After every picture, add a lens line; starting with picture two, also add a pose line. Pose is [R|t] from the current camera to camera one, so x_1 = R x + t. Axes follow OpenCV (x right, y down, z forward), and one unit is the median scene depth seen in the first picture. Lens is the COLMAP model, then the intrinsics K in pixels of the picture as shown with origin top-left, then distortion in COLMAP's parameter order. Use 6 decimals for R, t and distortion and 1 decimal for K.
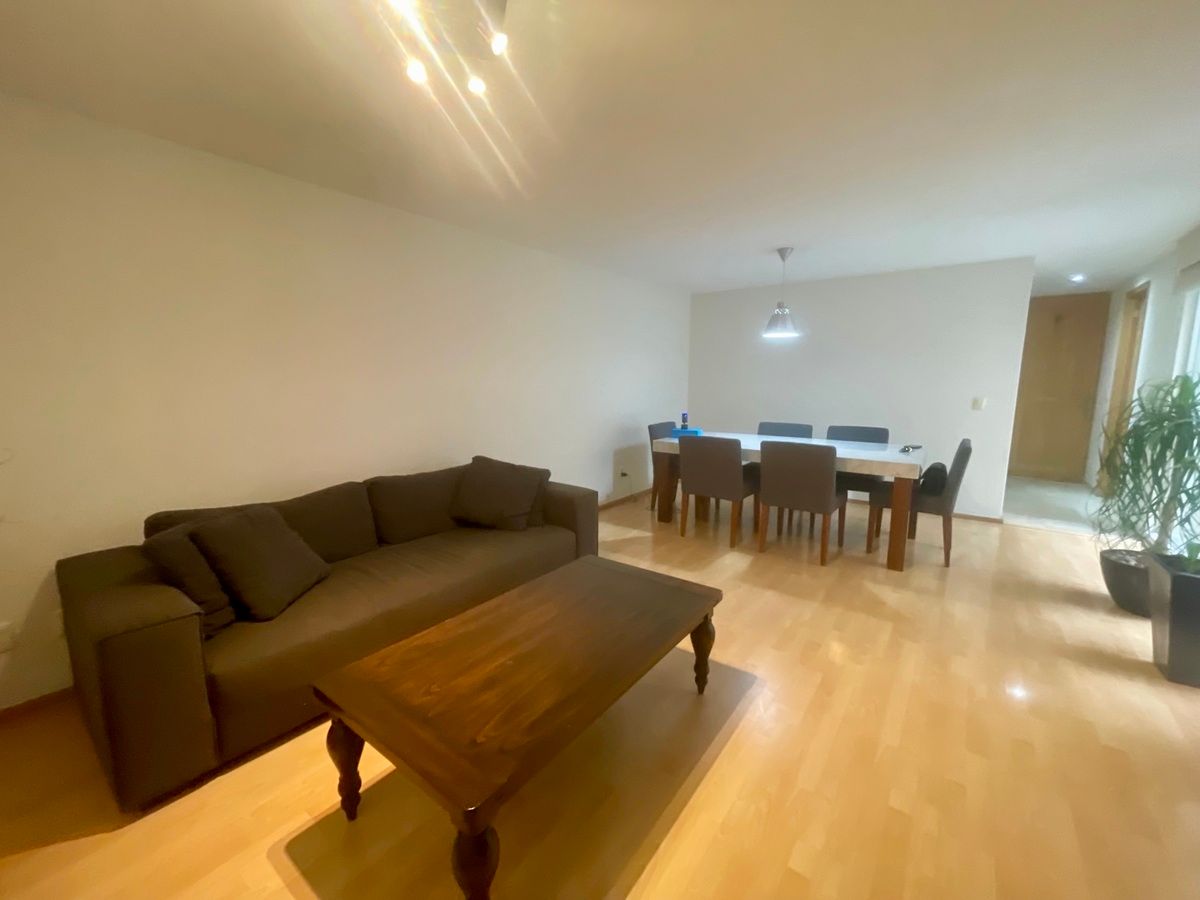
lens RADIAL K [[488.0, 0, 595.2], [0, 488.0, 450.7], [0, 0, 1]] dist [-0.000790, 0.000212]
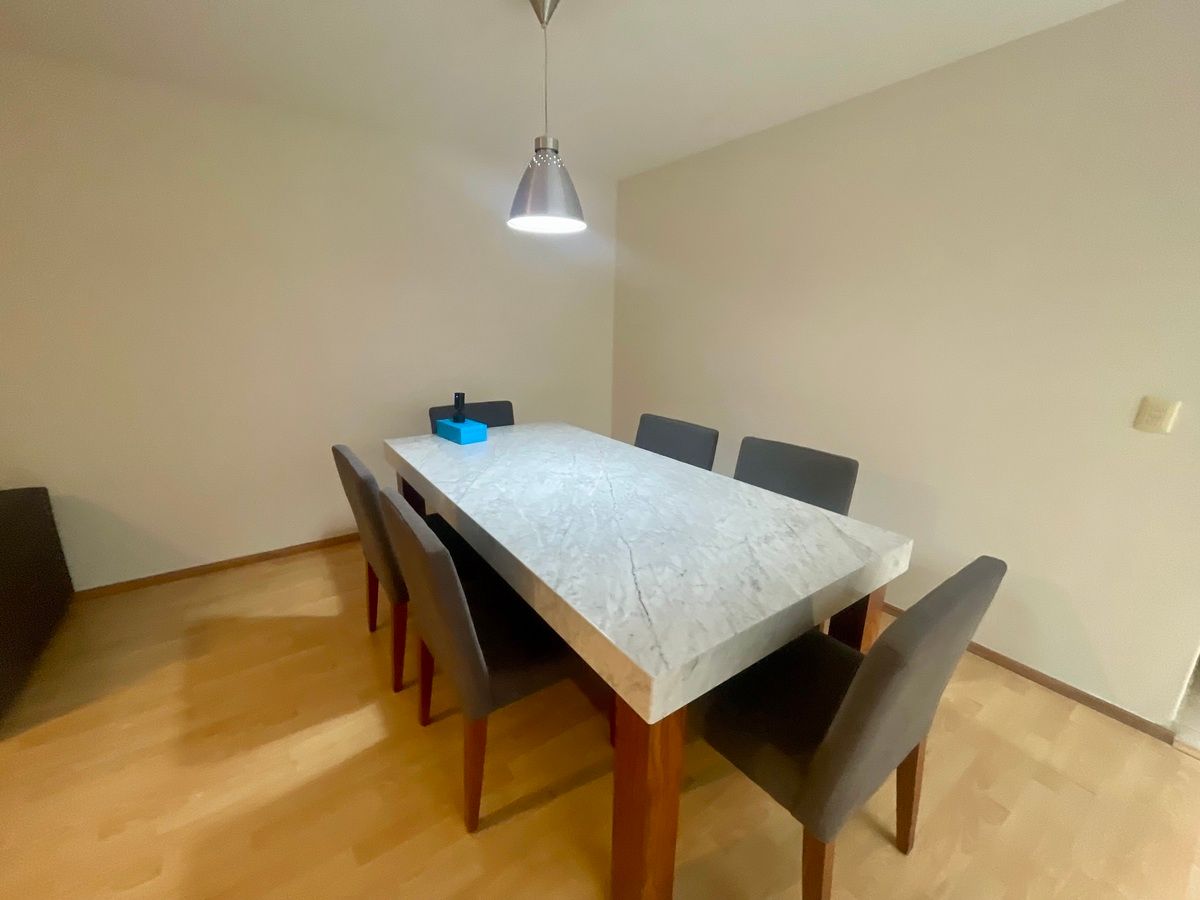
lens RADIAL K [[476.1, 0, 597.5], [0, 476.1, 447.0], [0, 0, 1]] dist [-0.000036, 0.000056]
pose [[0.953286, 0.090655, -0.288145, 0.654374], [-0.060873, 0.991987, 0.110706, -0.114154], [0.295872, -0.087995, 0.951166, 0.711394]]
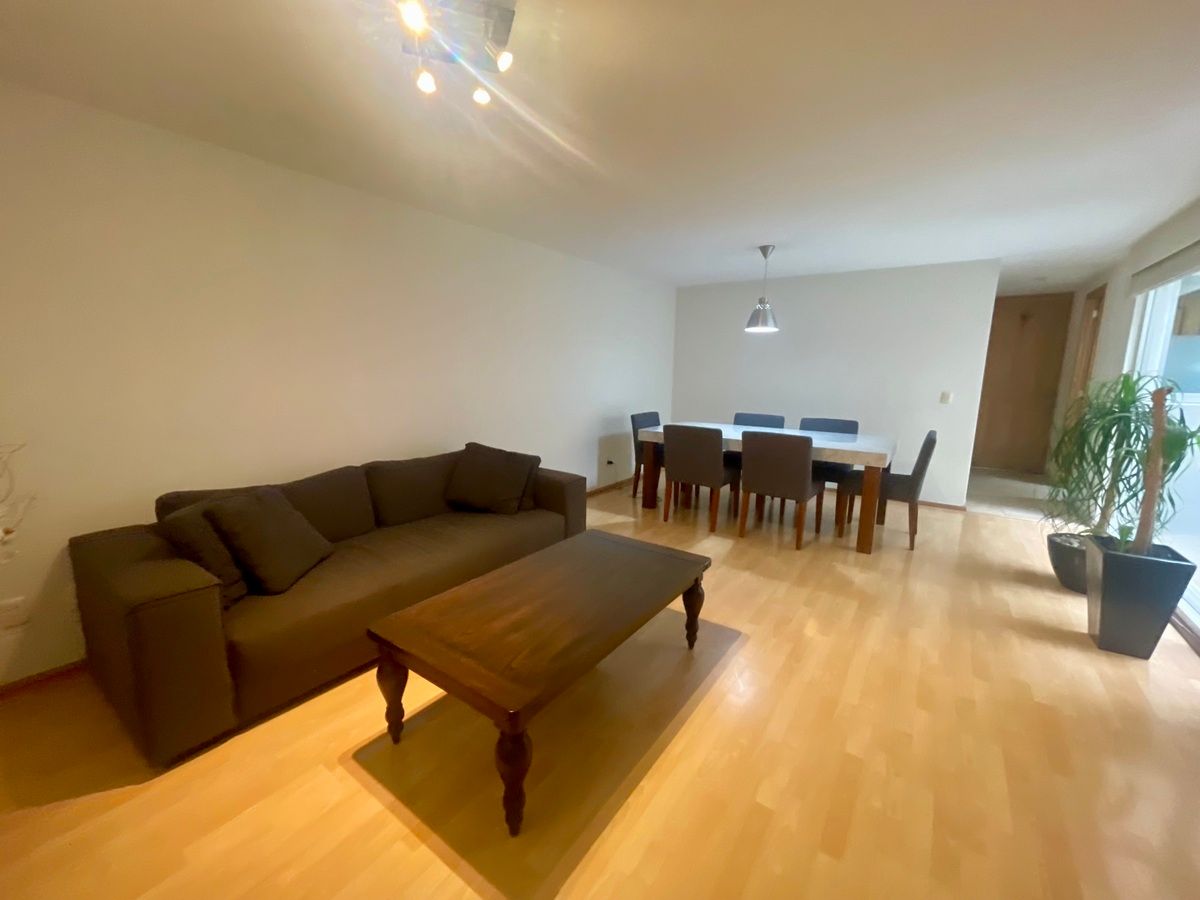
lens RADIAL K [[484.2, 0, 583.1], [0, 484.2, 453.1], [0, 0, 1]] dist [-0.001727, 0.000045]
pose [[0.999871, 0.009055, 0.013256, -0.017455], [-0.009434, 0.999539, 0.028856, 0.001230], [-0.012989, -0.028977, 0.999496, -0.051395]]
